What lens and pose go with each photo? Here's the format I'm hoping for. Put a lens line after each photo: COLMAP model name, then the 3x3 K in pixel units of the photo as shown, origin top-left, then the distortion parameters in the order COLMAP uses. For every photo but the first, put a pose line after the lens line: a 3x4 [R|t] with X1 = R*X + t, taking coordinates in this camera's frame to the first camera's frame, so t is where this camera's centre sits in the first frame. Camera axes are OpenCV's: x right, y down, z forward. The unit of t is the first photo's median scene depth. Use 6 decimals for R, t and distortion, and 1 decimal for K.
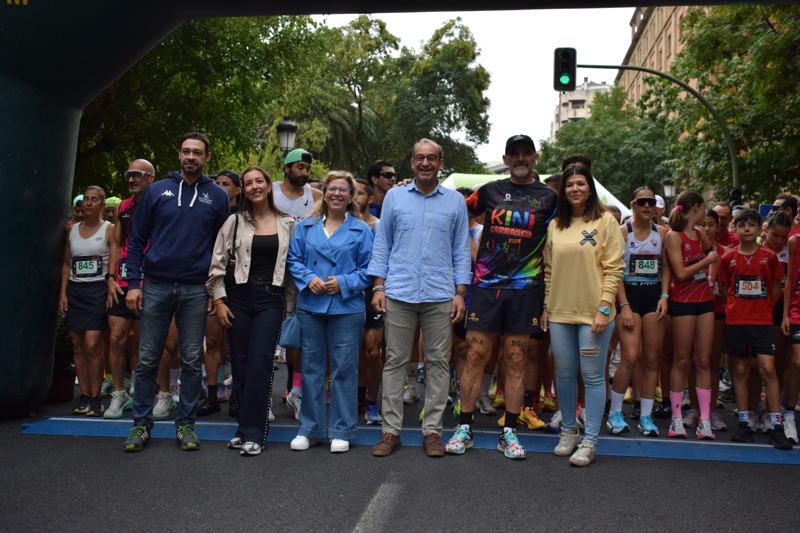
lens RADIAL K [[611.7, 0, 400.0], [0, 611.7, 266.5], [0, 0, 1]] dist [-0.027843, 0.013828]
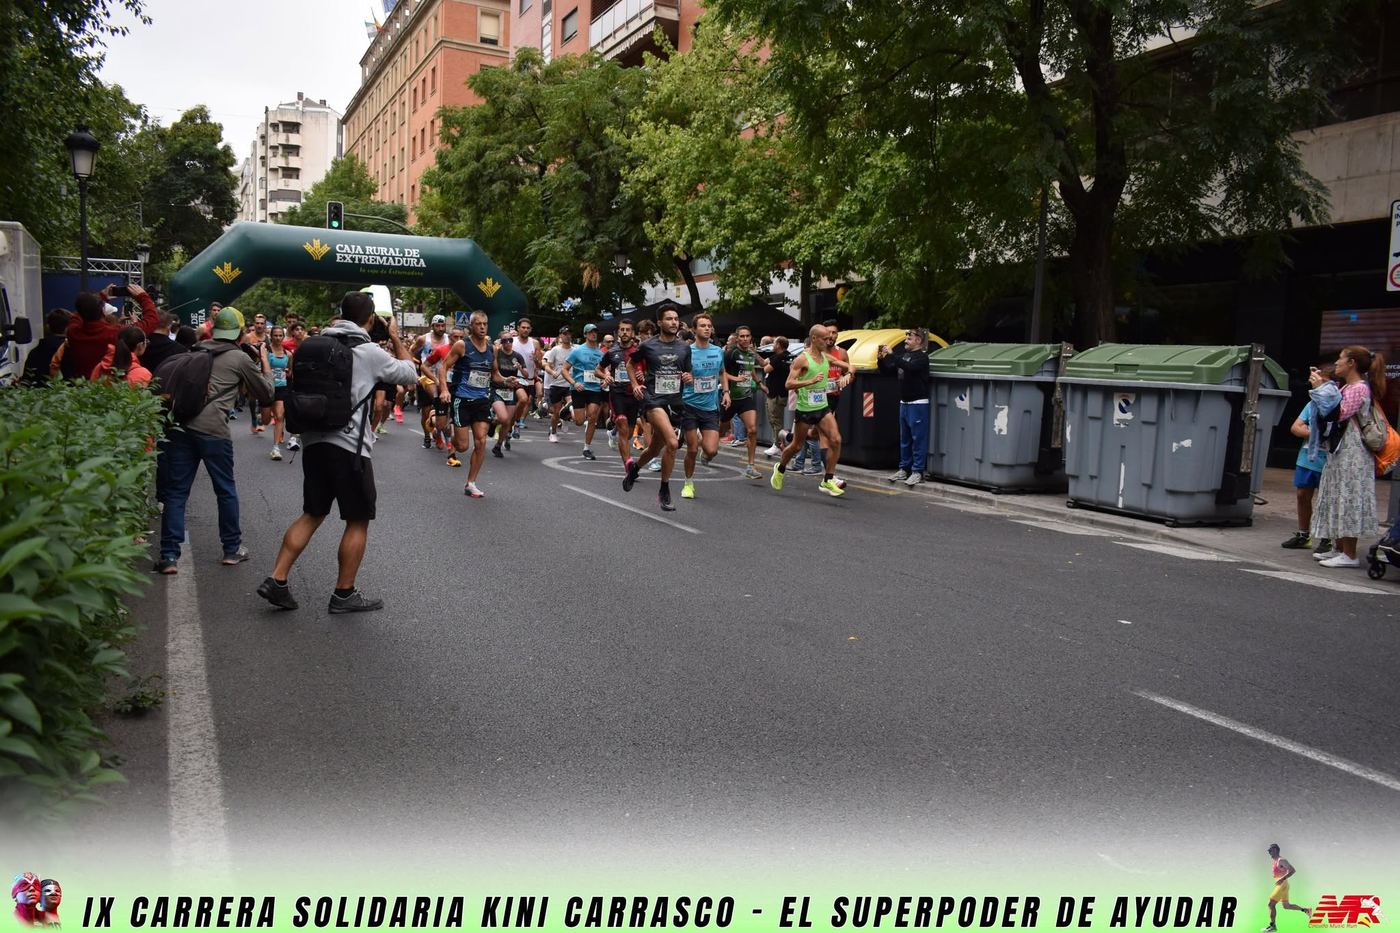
lens RADIAL K [[1070.5, 0, 700.0], [0, 1070.5, 466.5], [0, 0, 1]] dist [-0.027843, 0.013828]
pose [[0.768906, -0.065943, 0.635952, -0.207009], [-0.025731, 0.990670, 0.133835, -0.029393], [-0.638844, -0.119271, 0.760035, -0.440837]]
